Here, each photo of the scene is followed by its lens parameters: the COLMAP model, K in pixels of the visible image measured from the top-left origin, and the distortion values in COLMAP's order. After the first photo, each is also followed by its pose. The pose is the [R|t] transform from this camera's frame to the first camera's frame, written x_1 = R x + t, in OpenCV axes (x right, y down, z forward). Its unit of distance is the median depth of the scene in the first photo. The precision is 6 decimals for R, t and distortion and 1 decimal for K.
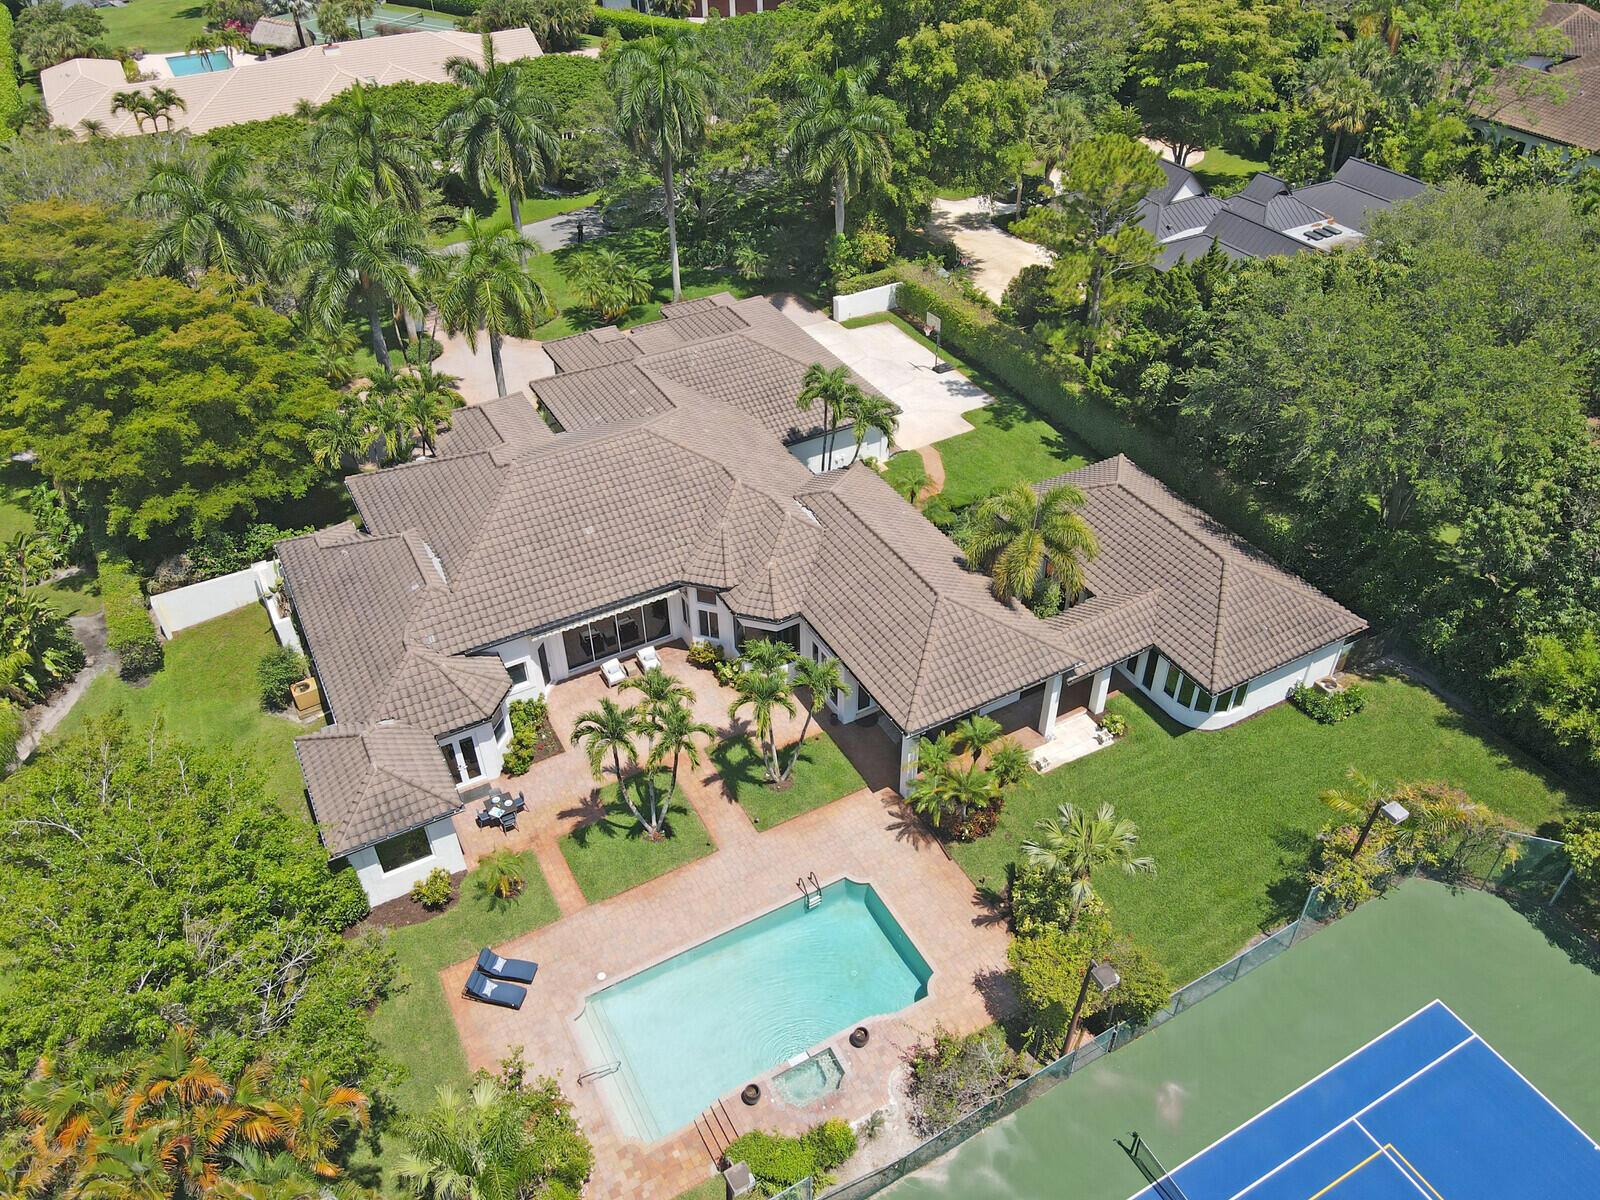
lens RADIAL K [[1164.3, 0, 798.2], [0, 1164.3, 598.4], [0, 0, 1]] dist [0.007892, 0.009260]
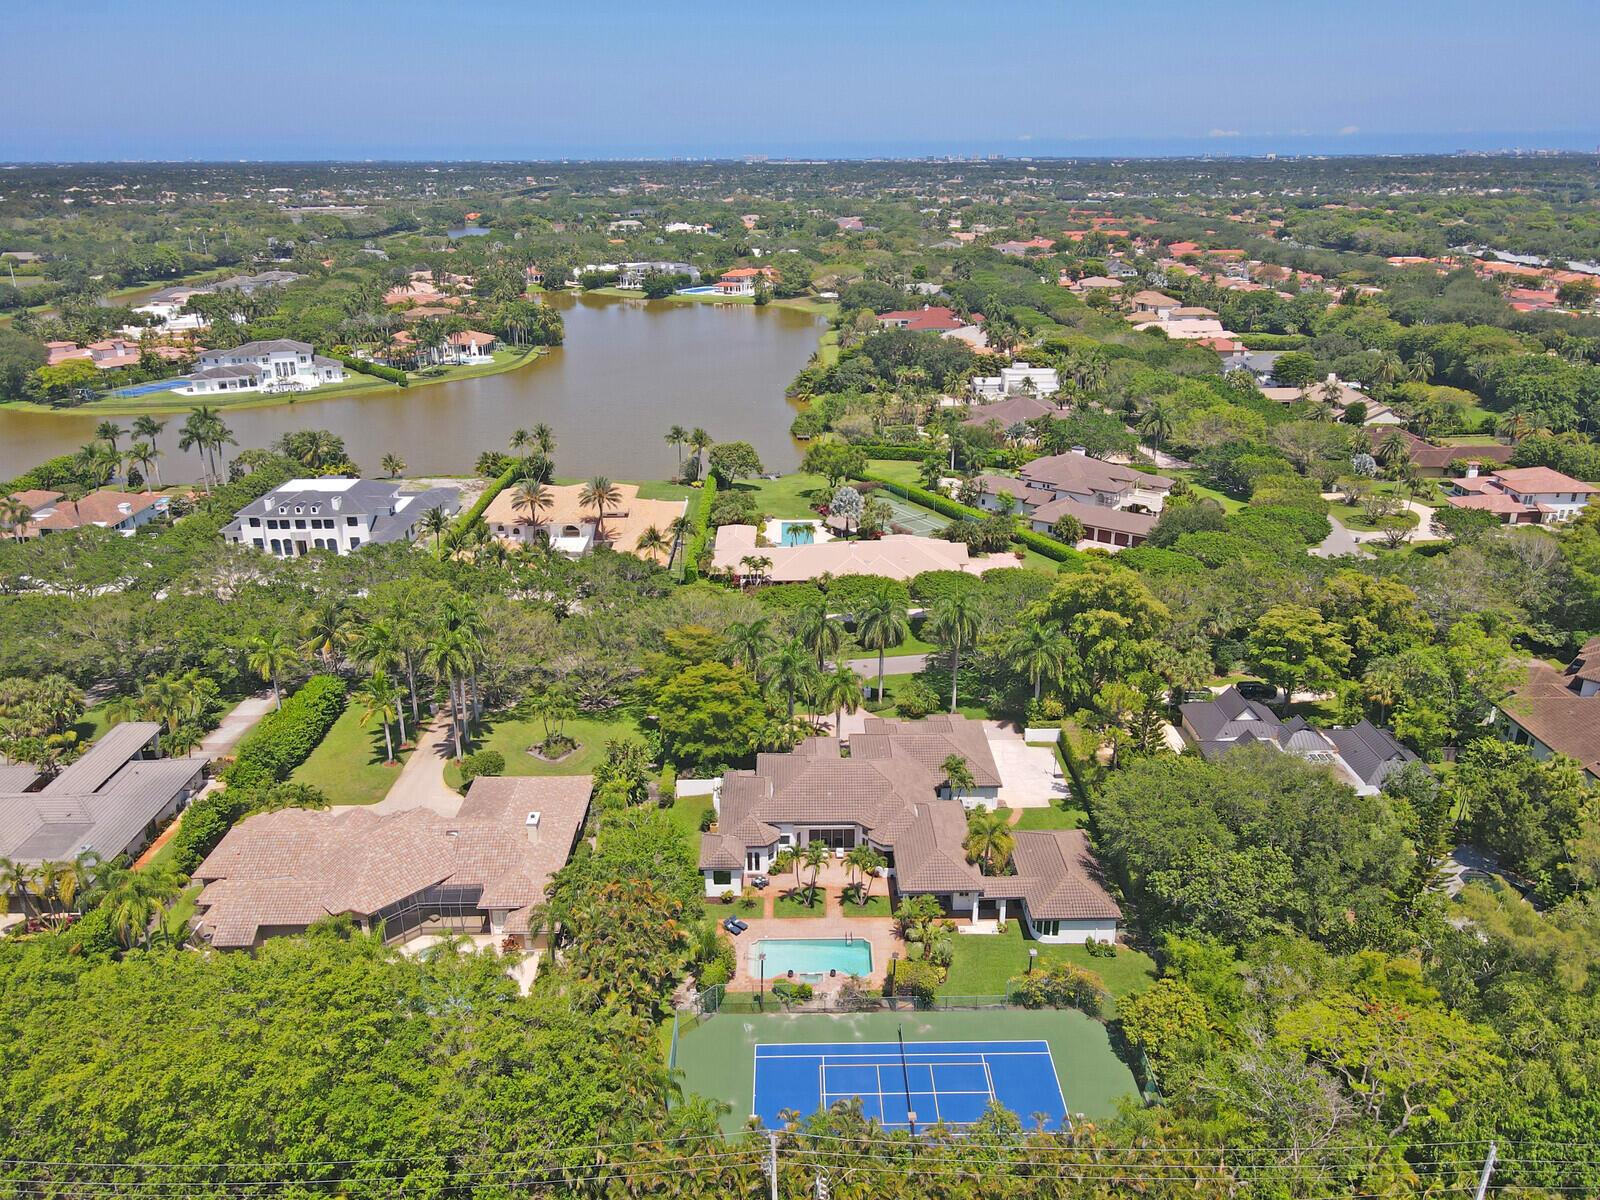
lens RADIAL K [[1164.3, 0, 799.3], [0, 1164.3, 600.0], [0, 0, 1]] dist [0.007892, 0.009260]
pose [[0.879408, 0.172122, -0.443864, 0.752247], [-0.299676, 0.924596, -0.235194, 0.155354], [0.369913, 0.339847, 0.864678, -1.252668]]
